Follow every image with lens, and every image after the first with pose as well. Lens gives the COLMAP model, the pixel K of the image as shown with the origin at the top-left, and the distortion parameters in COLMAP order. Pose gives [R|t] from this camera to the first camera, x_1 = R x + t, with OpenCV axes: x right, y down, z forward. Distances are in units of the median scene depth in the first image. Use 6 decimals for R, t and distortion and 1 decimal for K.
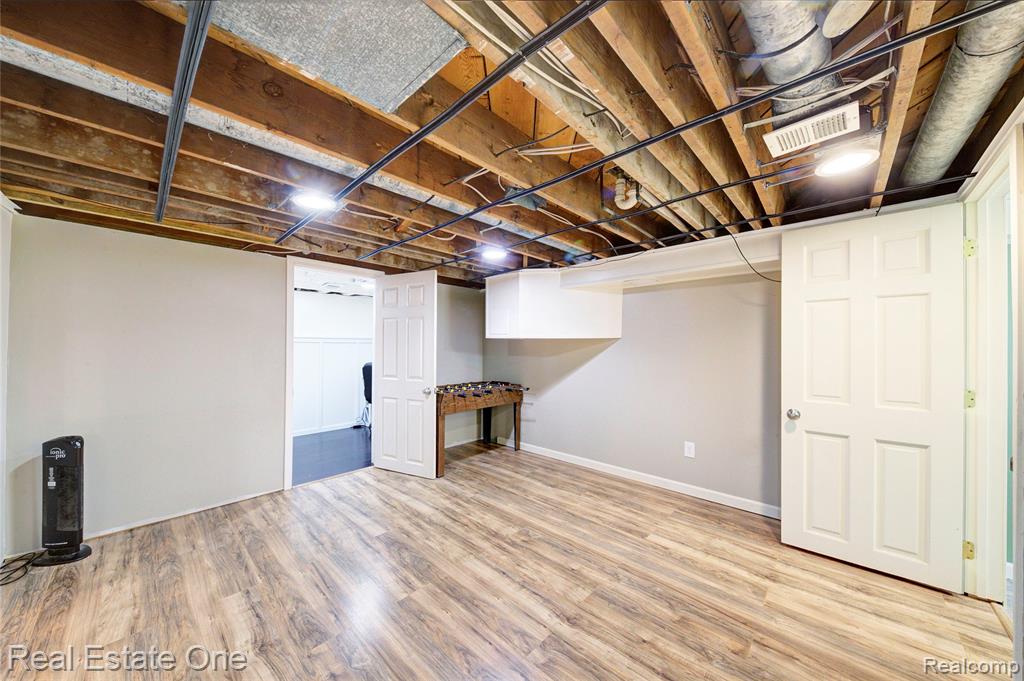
lens RADIAL K [[355.7, 0, 512.2], [0, 355.7, 343.4], [0, 0, 1]] dist [-0.001781, -0.002097]
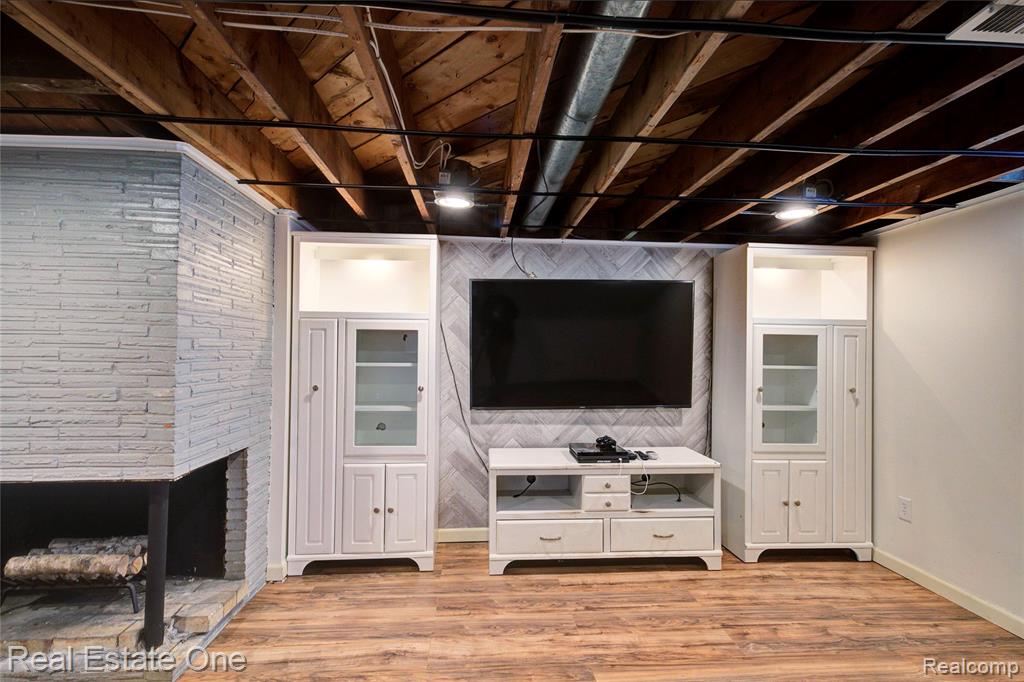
lens RADIAL K [[496.9, 0, 514.4], [0, 496.9, 344.0], [0, 0, 1]] dist [0.003236, 0.002136]
pose [[-0.674130, -0.017940, -0.738394, 0.956547], [-0.007680, 0.999821, -0.017281, 0.011895], [0.738572, -0.005979, -0.674148, 2.217661]]
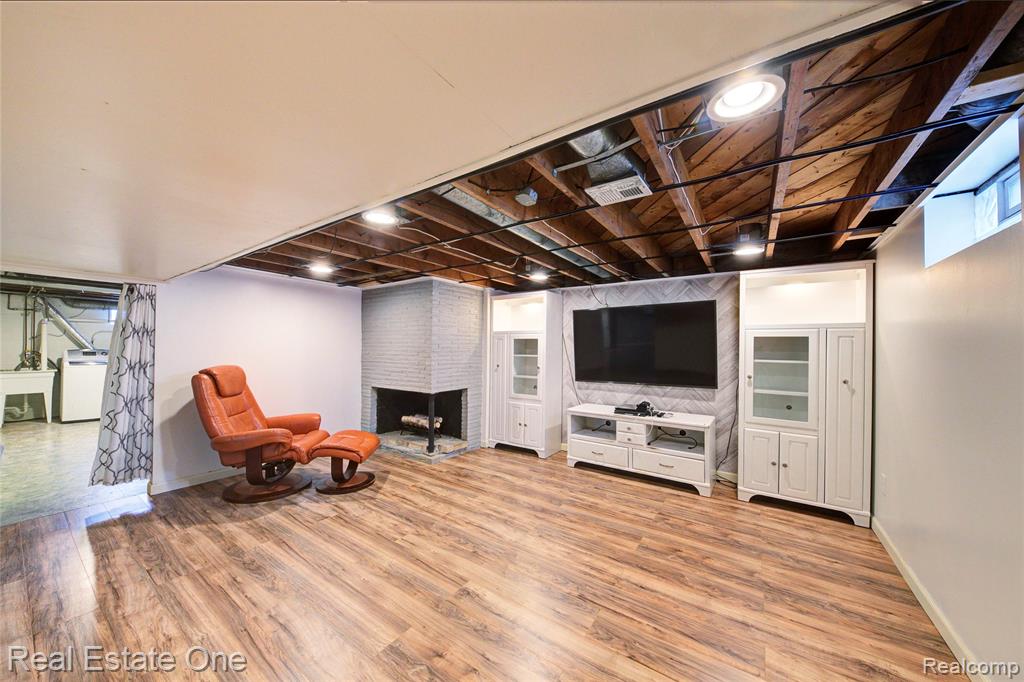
lens RADIAL K [[355.7, 0, 511.3], [0, 355.7, 344.9], [0, 0, 1]] dist [-0.001781, -0.002097]
pose [[-0.990068, -0.011151, -0.140148, 0.407944], [-0.009575, 0.999883, -0.011920, 0.011145], [0.140265, -0.010459, -0.990059, 3.340805]]
